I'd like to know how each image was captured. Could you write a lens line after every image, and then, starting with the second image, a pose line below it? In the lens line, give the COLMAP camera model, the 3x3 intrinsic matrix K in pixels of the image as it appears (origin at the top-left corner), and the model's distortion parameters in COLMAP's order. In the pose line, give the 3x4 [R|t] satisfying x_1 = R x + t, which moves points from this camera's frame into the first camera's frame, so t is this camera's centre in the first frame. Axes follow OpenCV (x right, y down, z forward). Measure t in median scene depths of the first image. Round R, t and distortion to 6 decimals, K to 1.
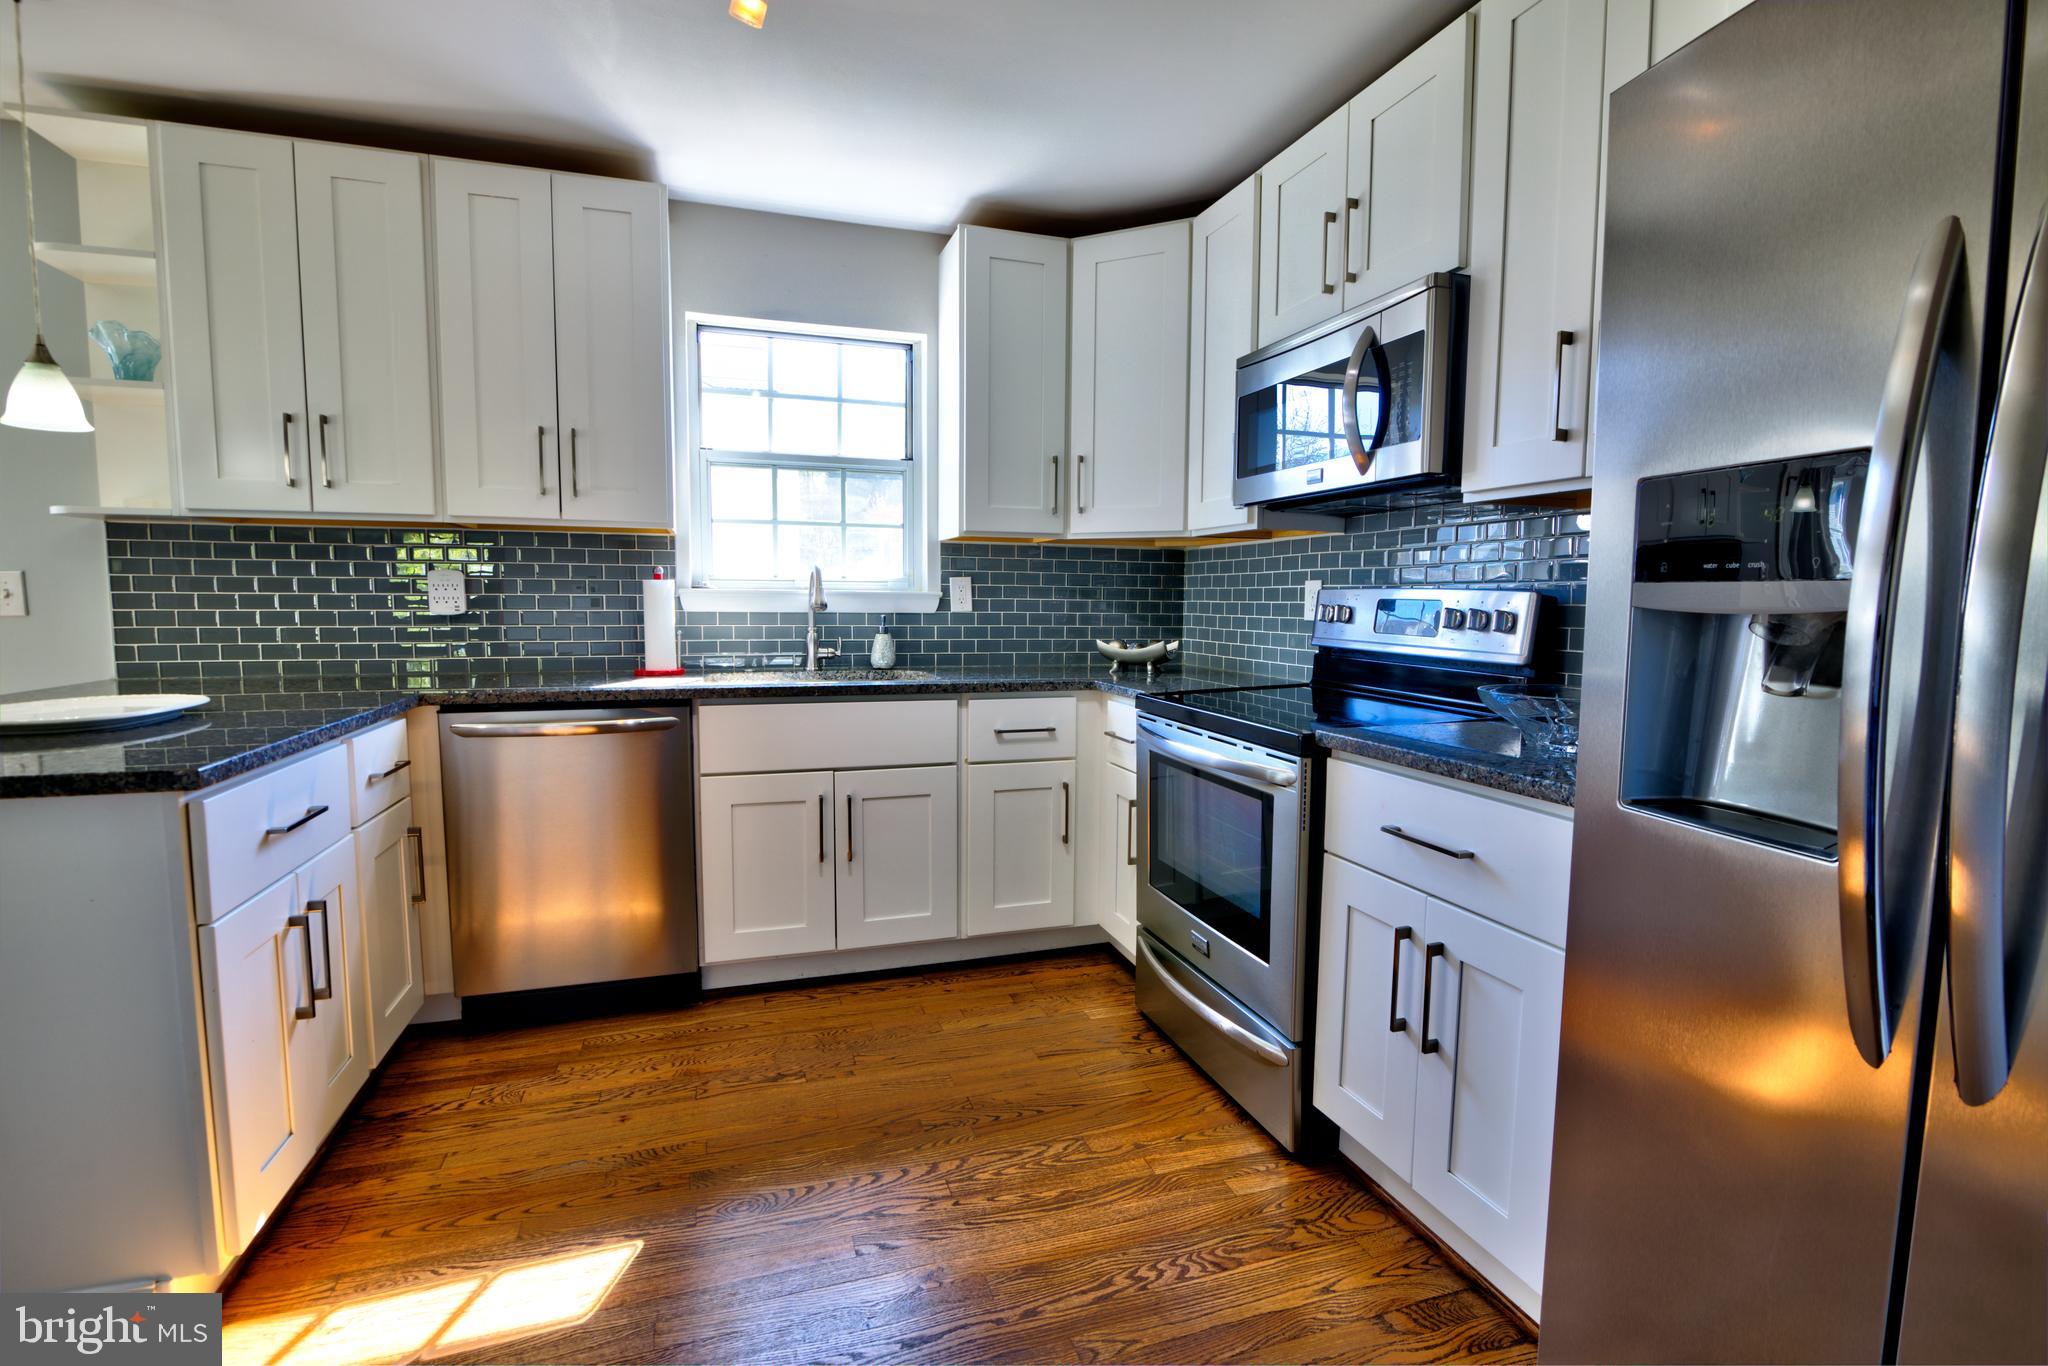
lens RADIAL K [[937.9, 0, 1026.0], [0, 937.9, 687.7], [0, 0, 1]] dist [-0.015054, -0.000631]
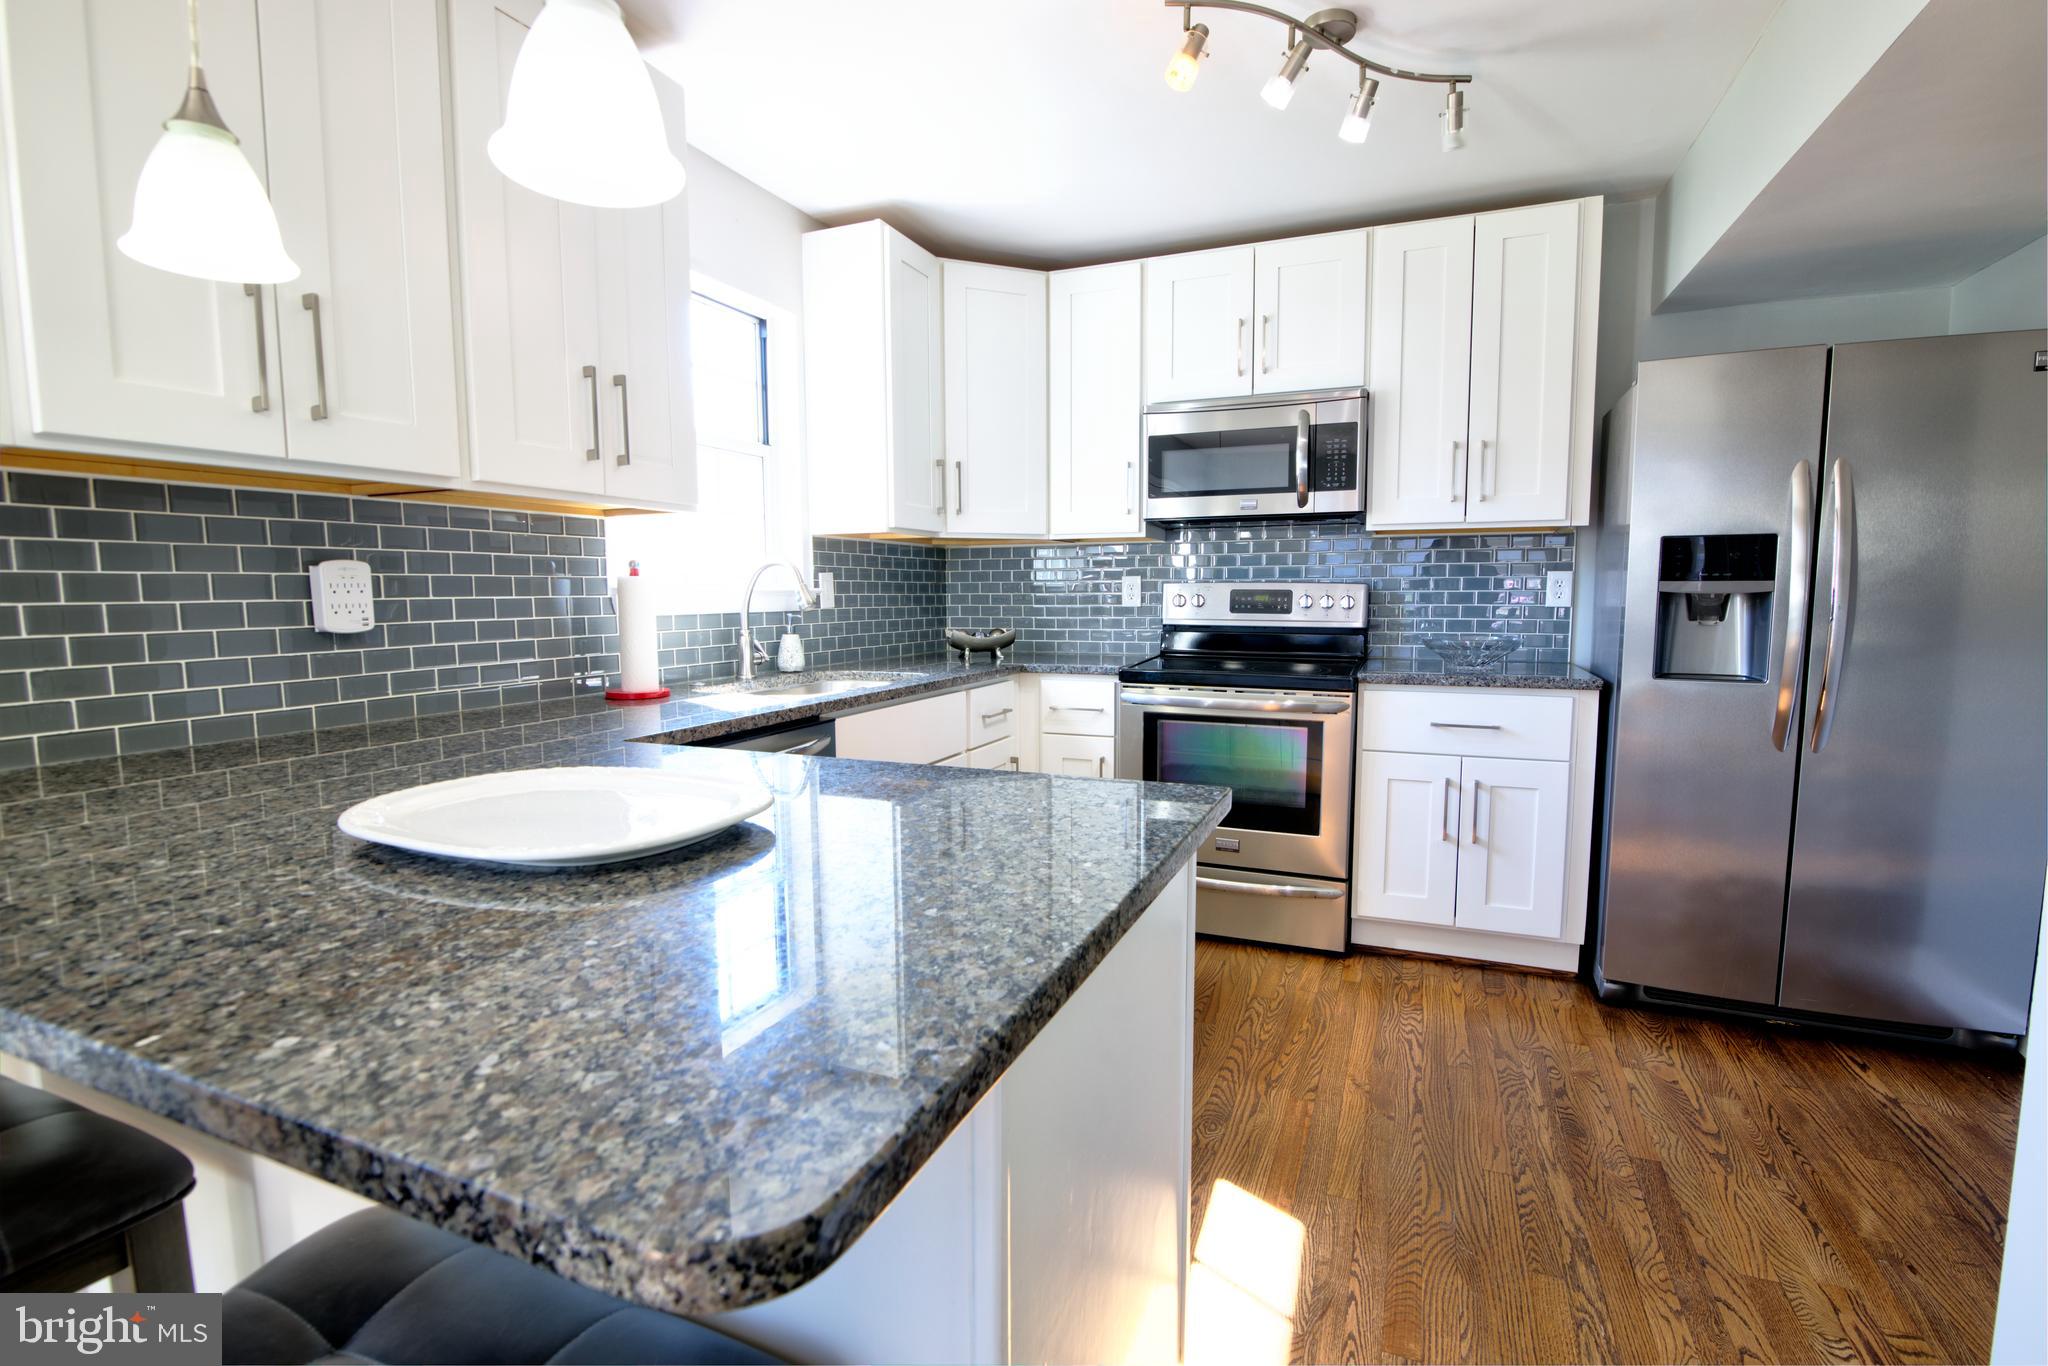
lens RADIAL K [[937.9, 0, 1028.9], [0, 937.9, 688.5], [0, 0, 1]] dist [-0.015054, -0.000631]
pose [[0.655126, -0.090701, 0.750055, -0.795985], [0.083016, 0.995398, 0.047861, -0.032798], [-0.750945, 0.030912, 0.659641, 0.247886]]
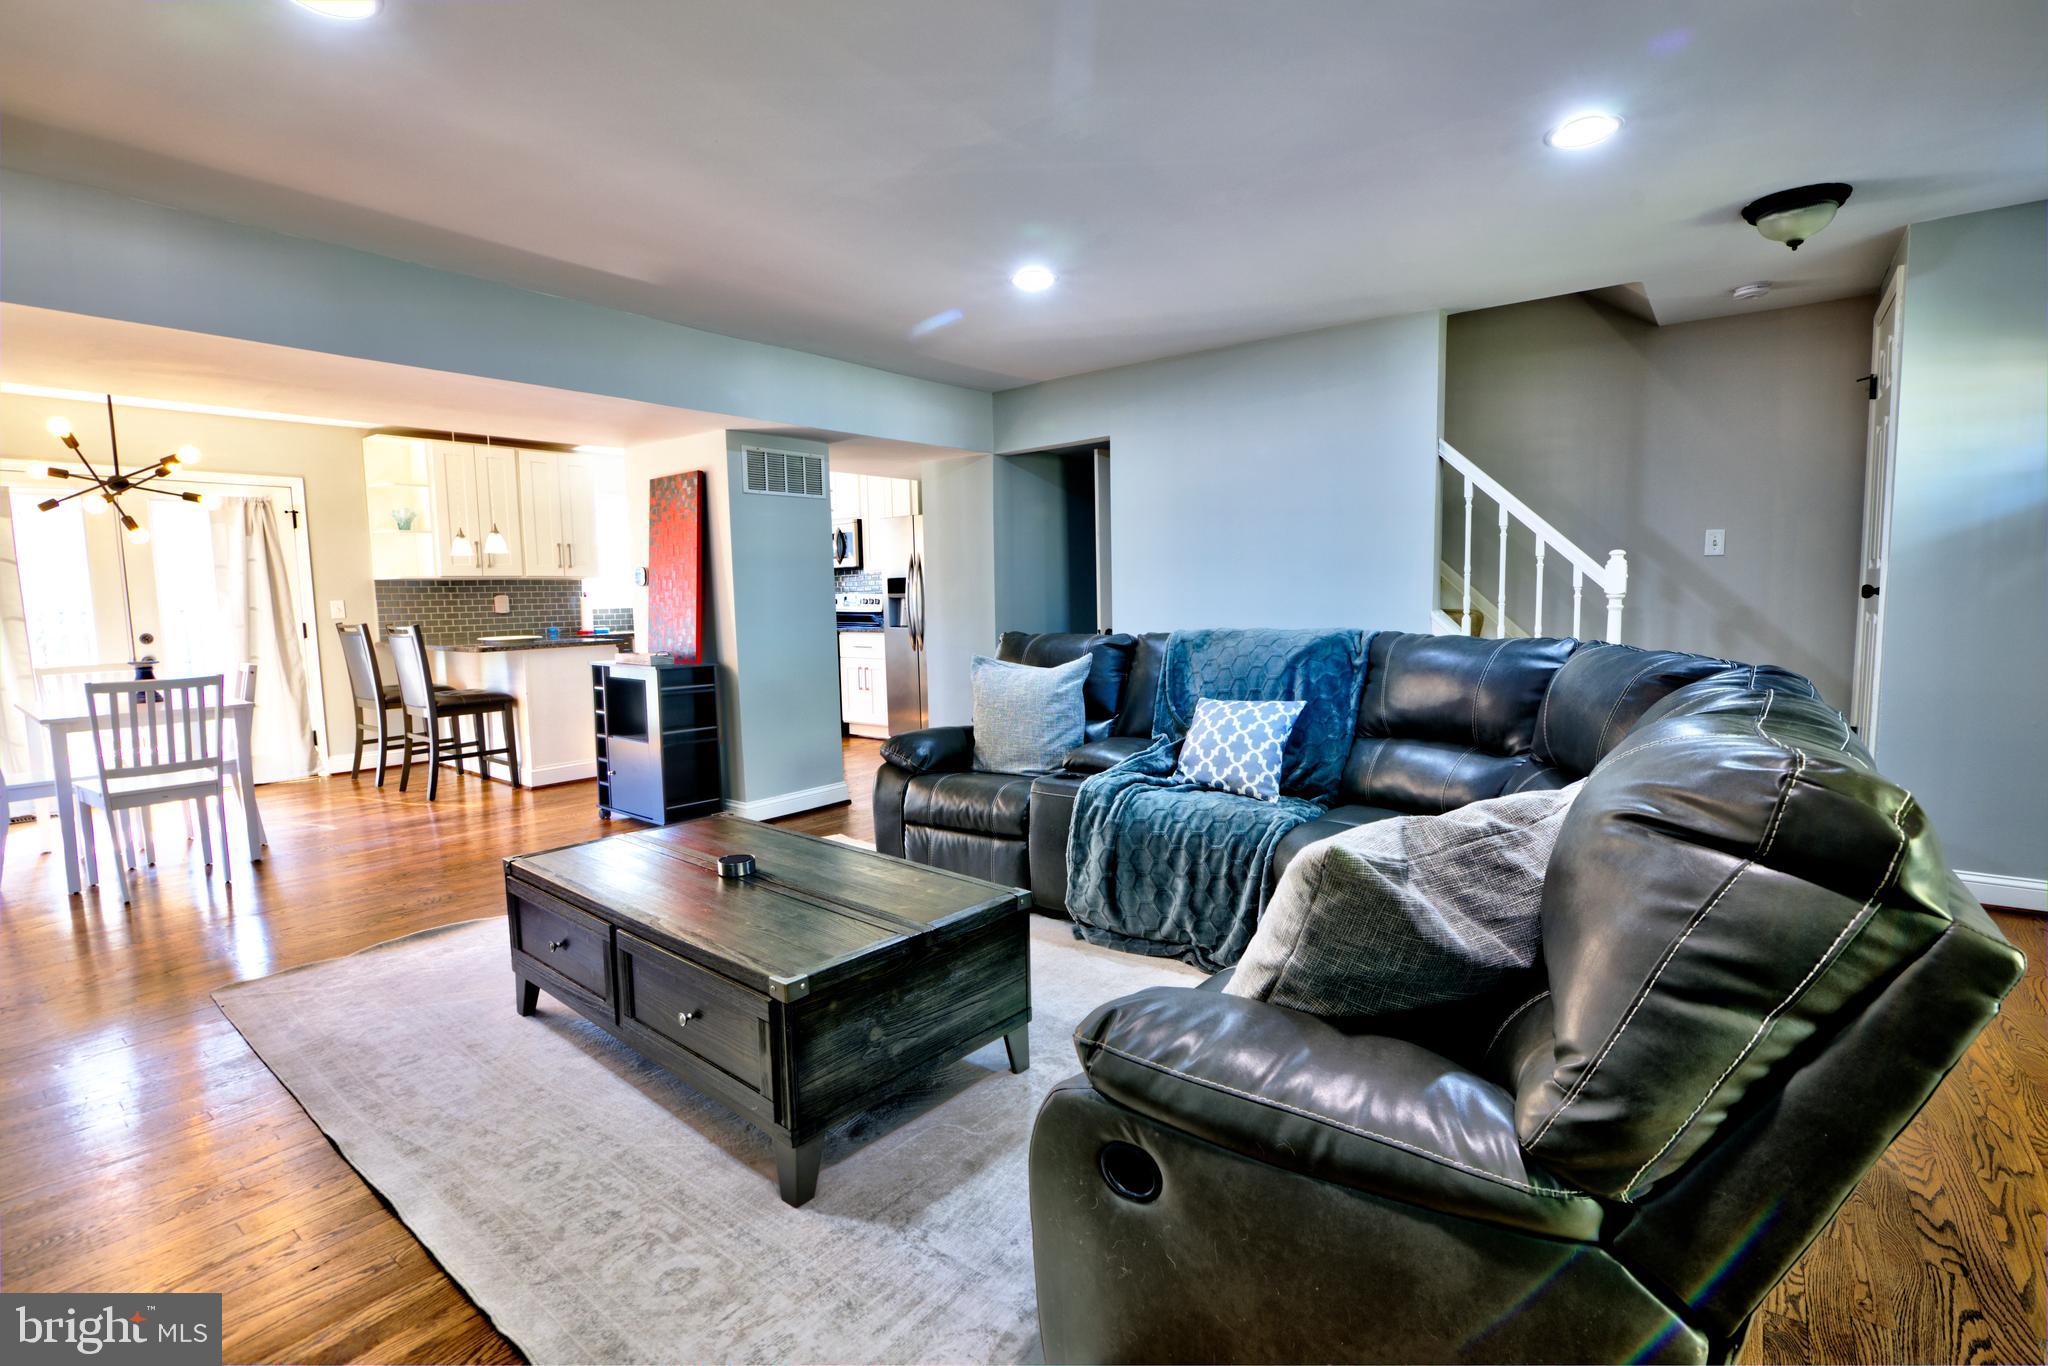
lens RADIAL K [[937.9, 0, 1018.5], [0, 937.9, 683.8], [0, 0, 1]] dist [-0.015054, -0.000631]
pose [[0.834910, -0.077912, 0.544843, -0.851378], [0.077972, 0.996689, 0.023042, 0.166877], [-0.544835, 0.023245, 0.838221, -1.912082]]
